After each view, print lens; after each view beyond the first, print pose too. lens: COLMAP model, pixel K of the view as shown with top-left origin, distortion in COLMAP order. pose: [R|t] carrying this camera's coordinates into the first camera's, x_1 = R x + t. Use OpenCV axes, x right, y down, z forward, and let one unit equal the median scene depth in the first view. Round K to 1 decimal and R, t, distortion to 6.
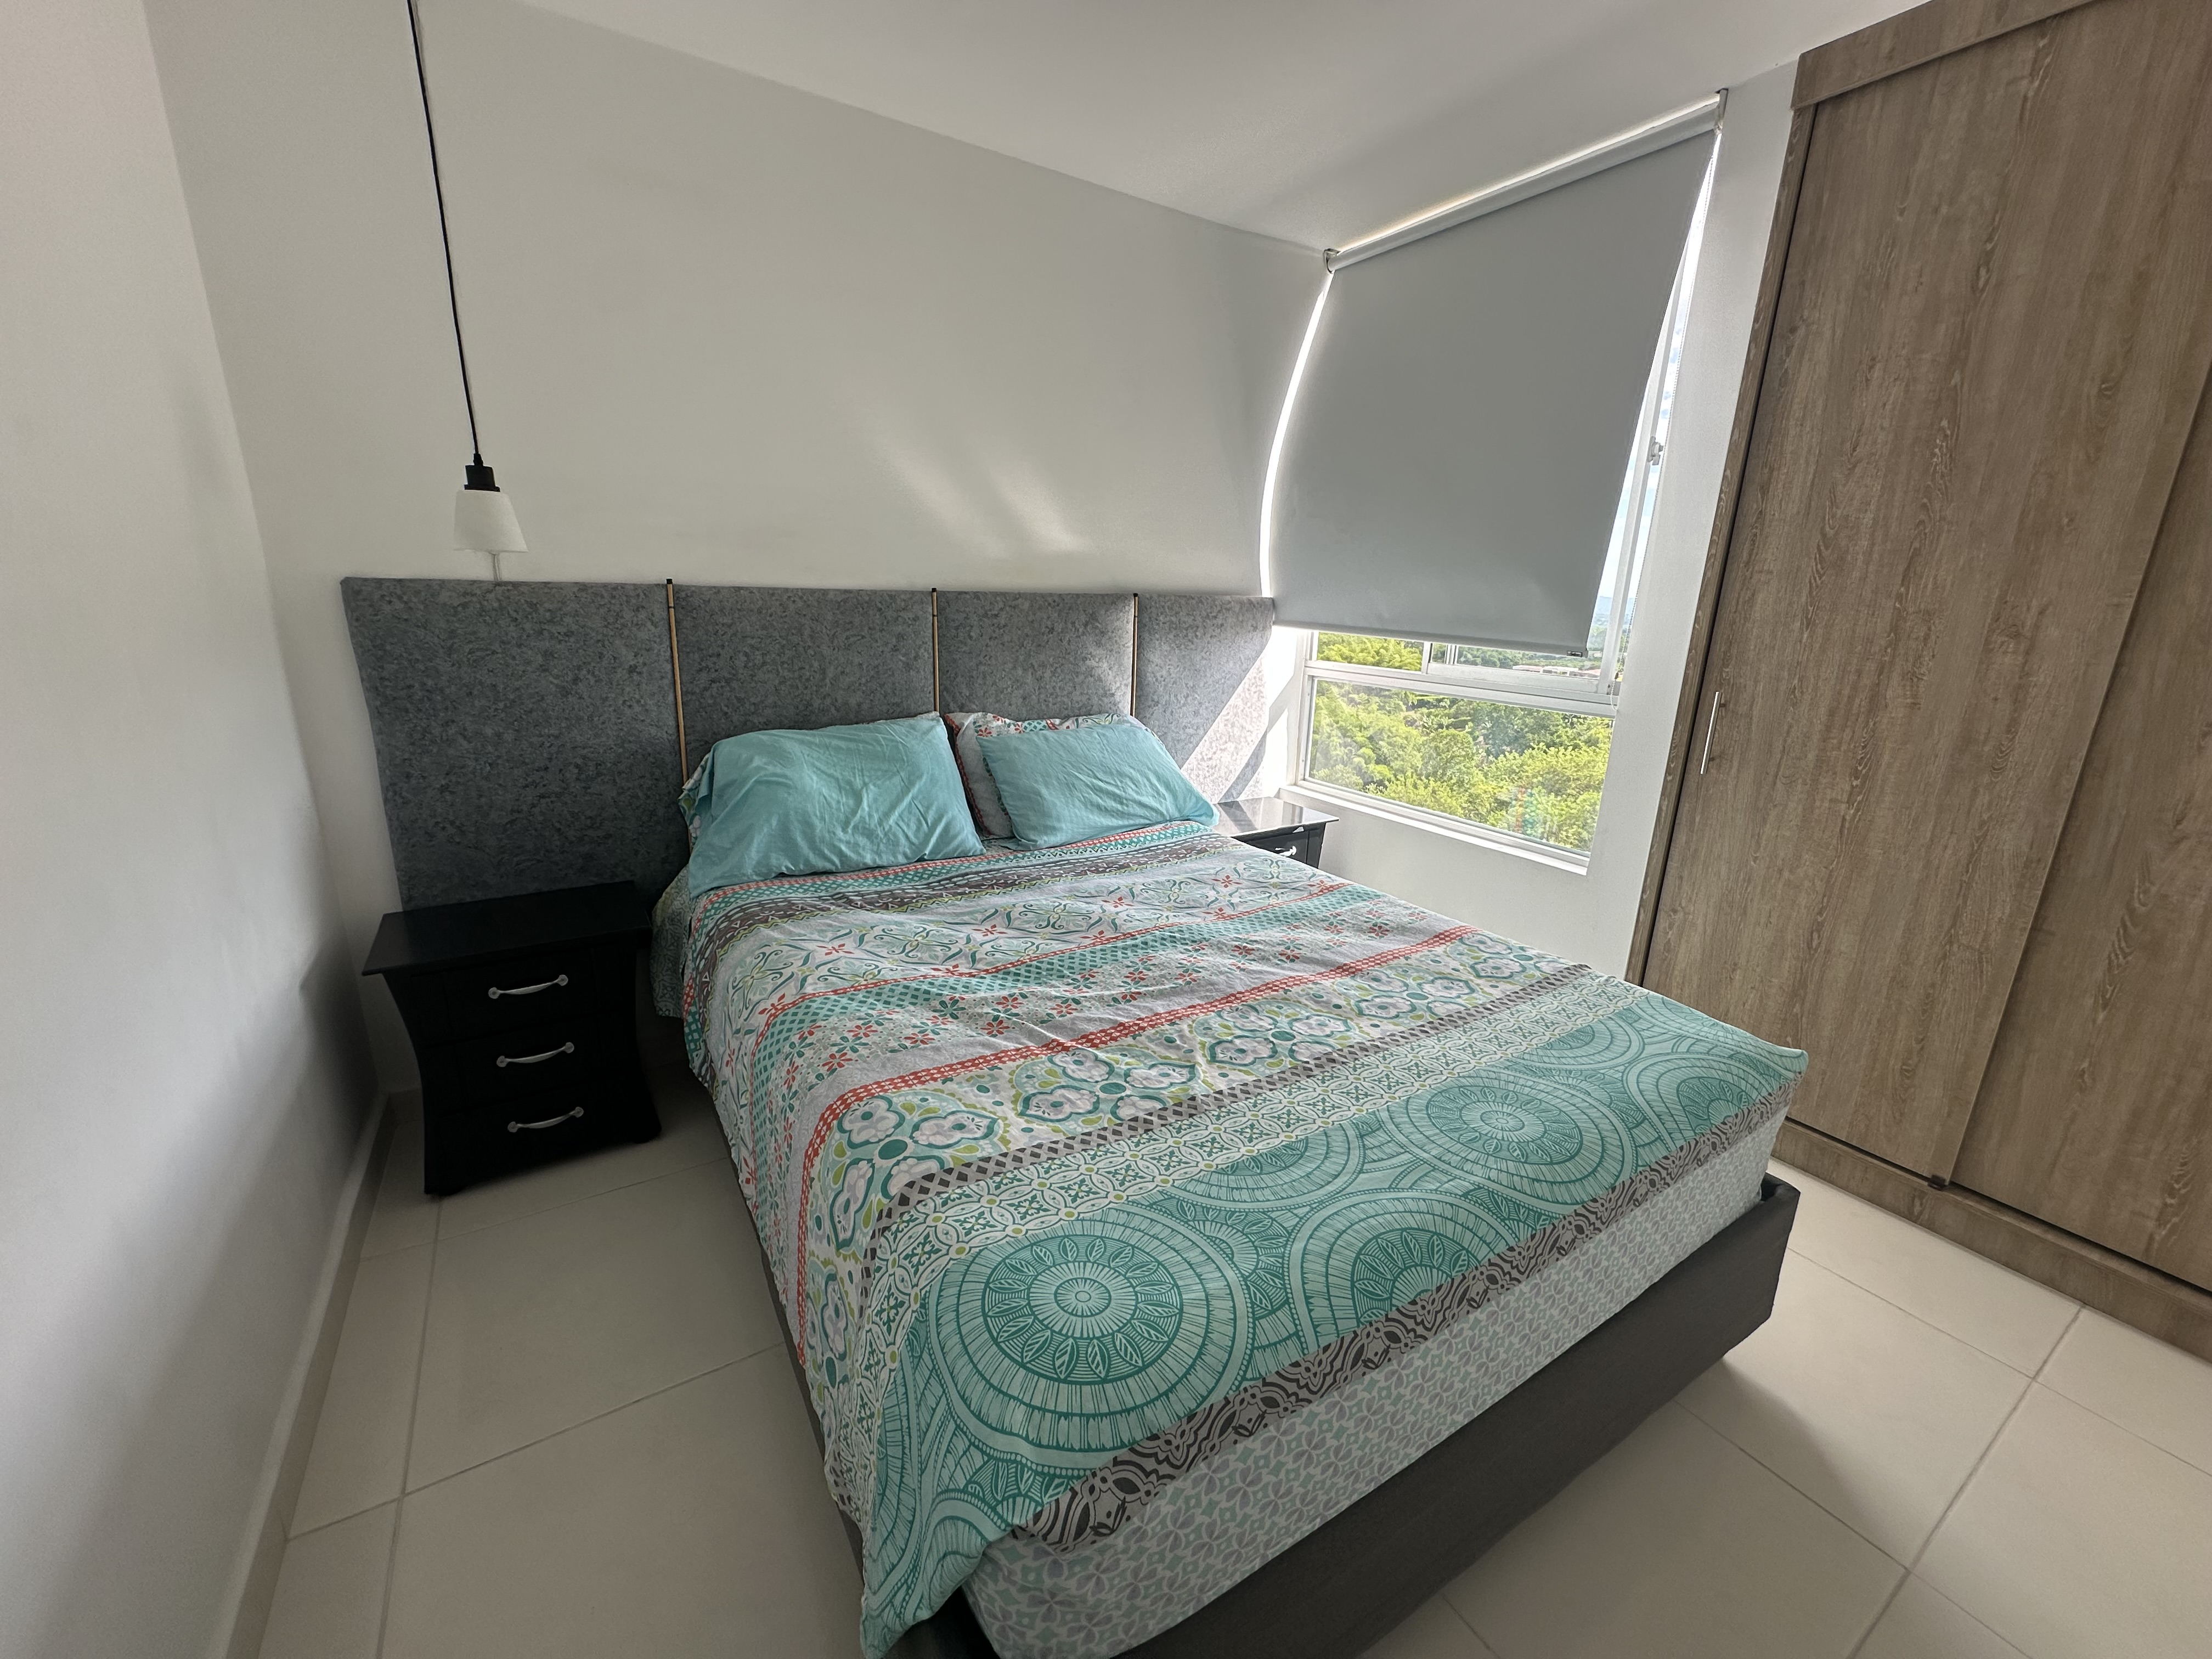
lens RADIAL K [[882.3, 0, 1106.7], [0, 882.3, 826.8], [0, 0, 1]] dist [-0.004053, 0.001096]
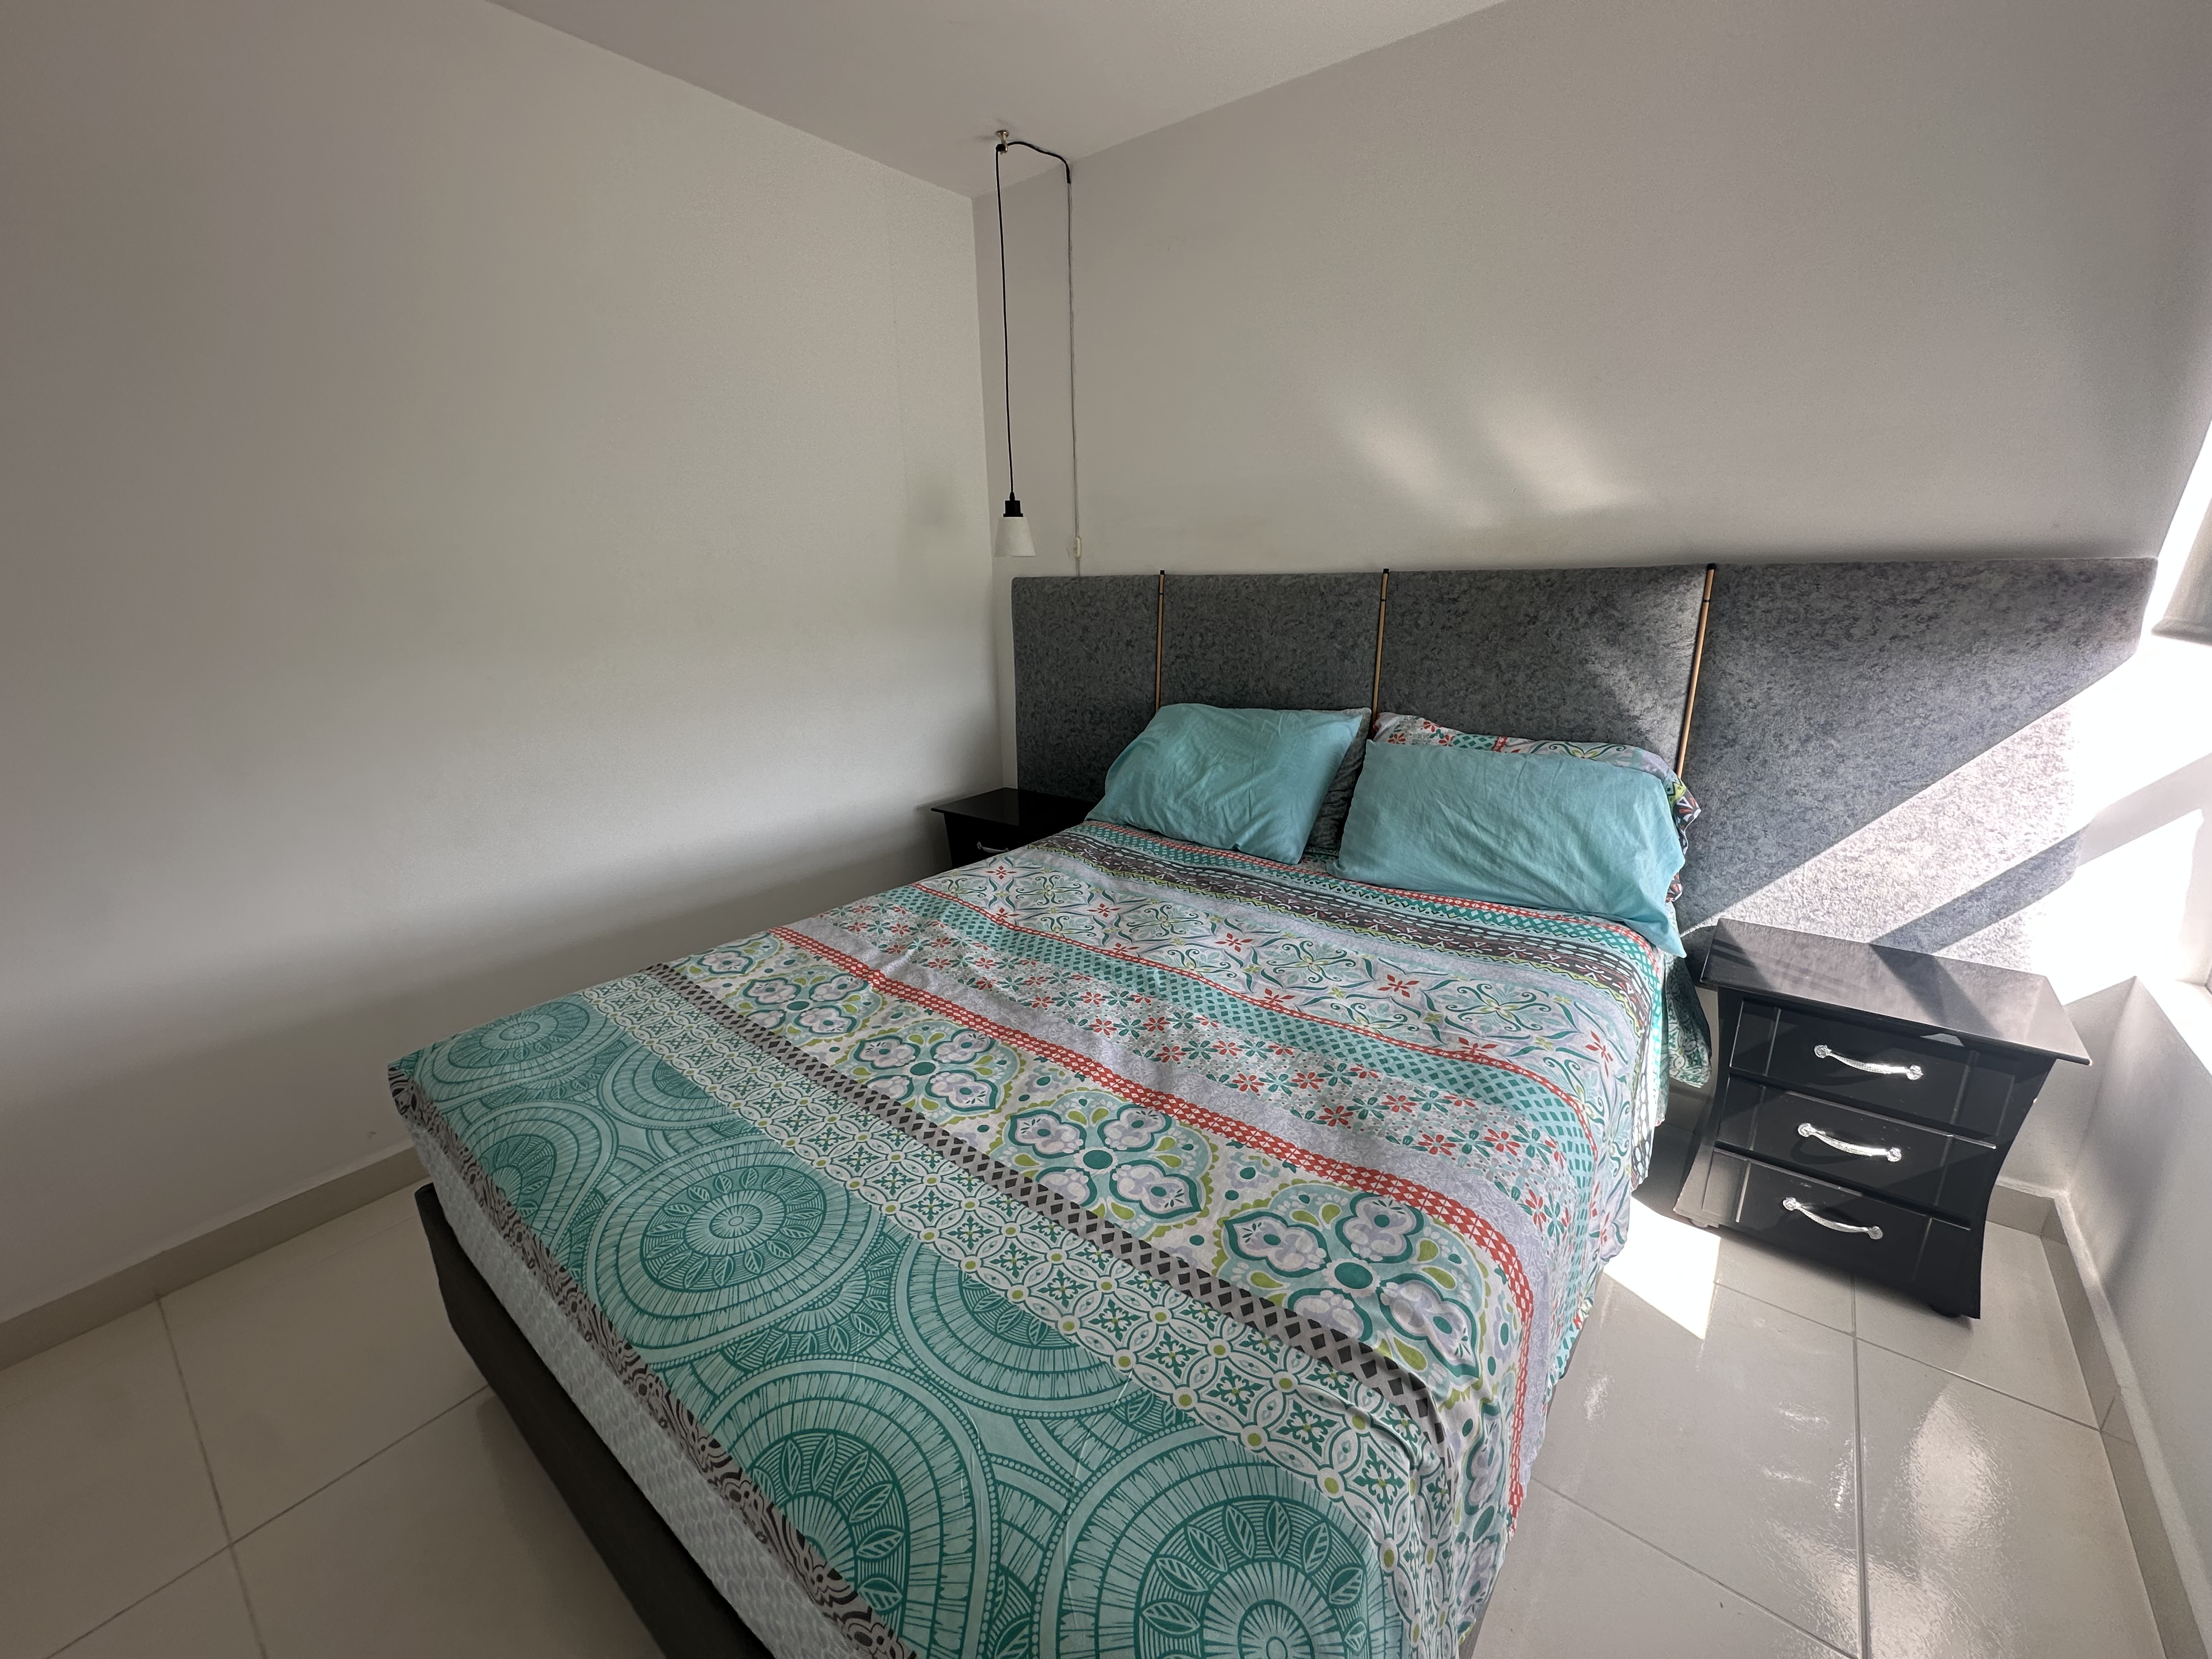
lens RADIAL K [[882.3, 0, 1106.7], [0, 882.3, 826.8], [0, 0, 1]] dist [-0.004053, 0.001096]
pose [[0.337982, 0.228015, -0.913114, 0.673871], [-0.221135, 0.962286, 0.158443, -0.118004], [0.914805, 0.148370, 0.375658, 0.530637]]
